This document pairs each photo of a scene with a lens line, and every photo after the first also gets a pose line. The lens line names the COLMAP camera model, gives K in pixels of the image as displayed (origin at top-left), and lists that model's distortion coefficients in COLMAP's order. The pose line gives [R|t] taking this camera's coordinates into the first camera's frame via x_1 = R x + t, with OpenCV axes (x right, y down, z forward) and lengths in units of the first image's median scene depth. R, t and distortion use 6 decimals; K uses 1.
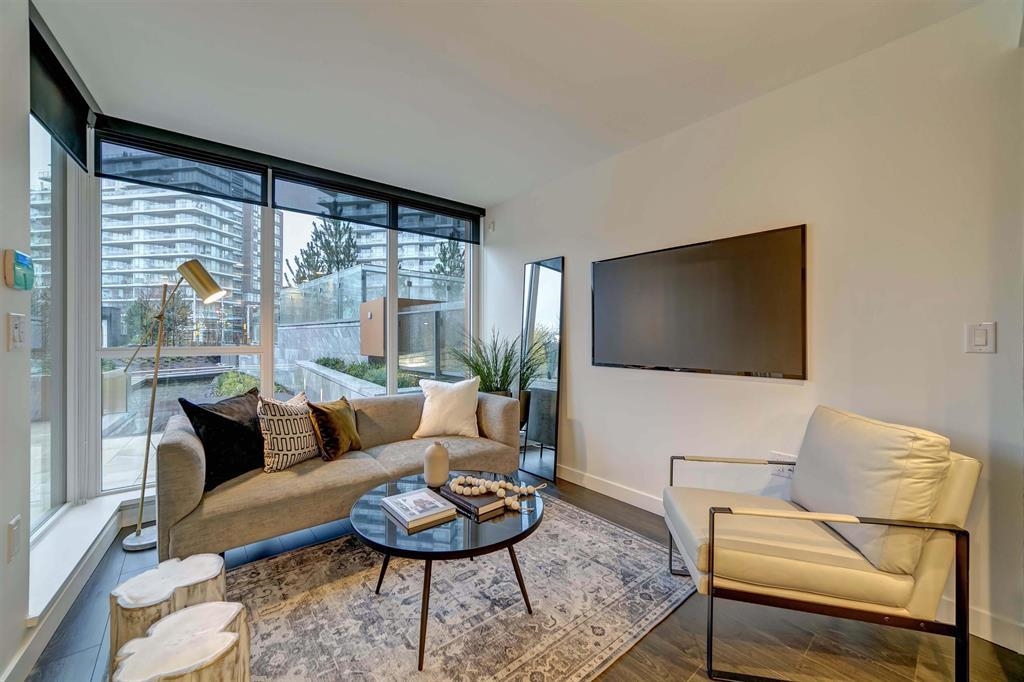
lens RADIAL K [[405.9, 0, 508.6], [0, 405.9, 323.9], [0, 0, 1]] dist [-0.008146, 0.001932]
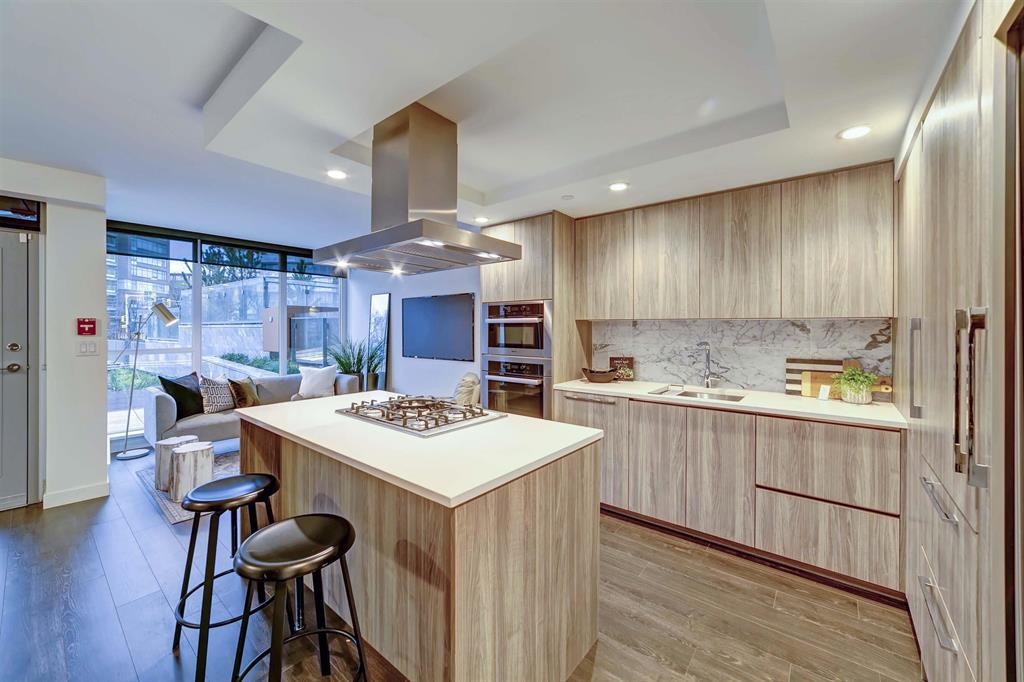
lens RADIAL K [[405.6, 0, 510.9], [0, 405.6, 319.1], [0, 0, 1]] dist [0.001296, 0.000241]
pose [[0.981586, 0.002729, 0.190999, 0.416742], [-0.004356, 0.999958, 0.008100, -0.100024], [-0.190969, -0.008783, 0.981557, -1.059325]]
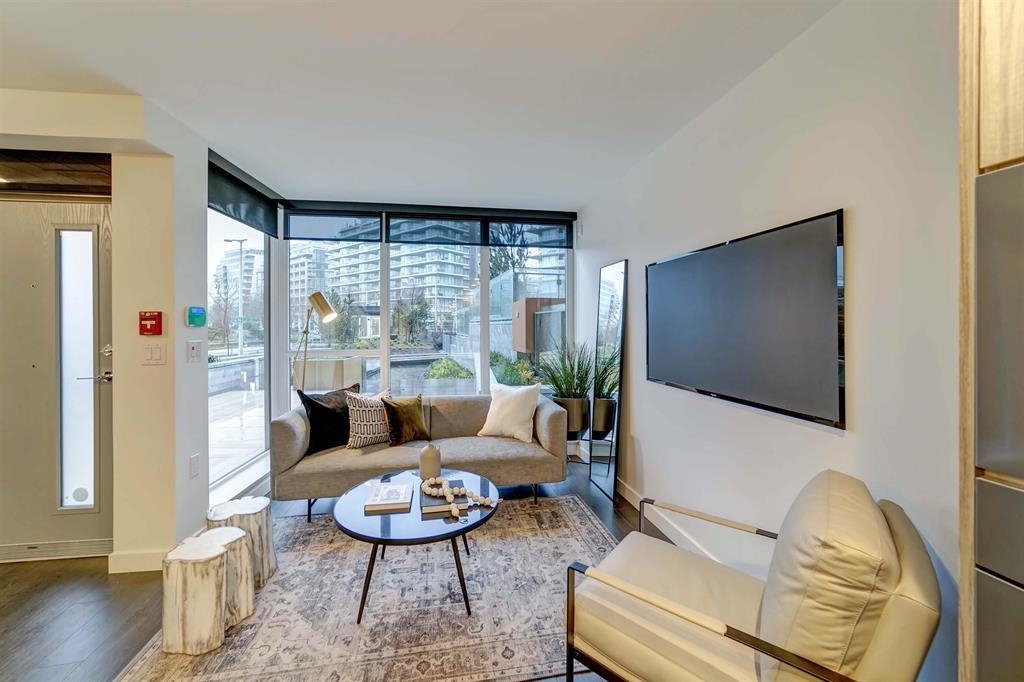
lens RADIAL K [[405.9, 0, 494.9], [0, 405.9, 312.1], [0, 0, 1]] dist [-0.008146, 0.001932]
pose [[0.863078, -0.021993, -0.504592, 0.465083], [0.021979, 0.999741, -0.005981, -0.062784], [0.504592, -0.005928, 0.863337, 0.067467]]
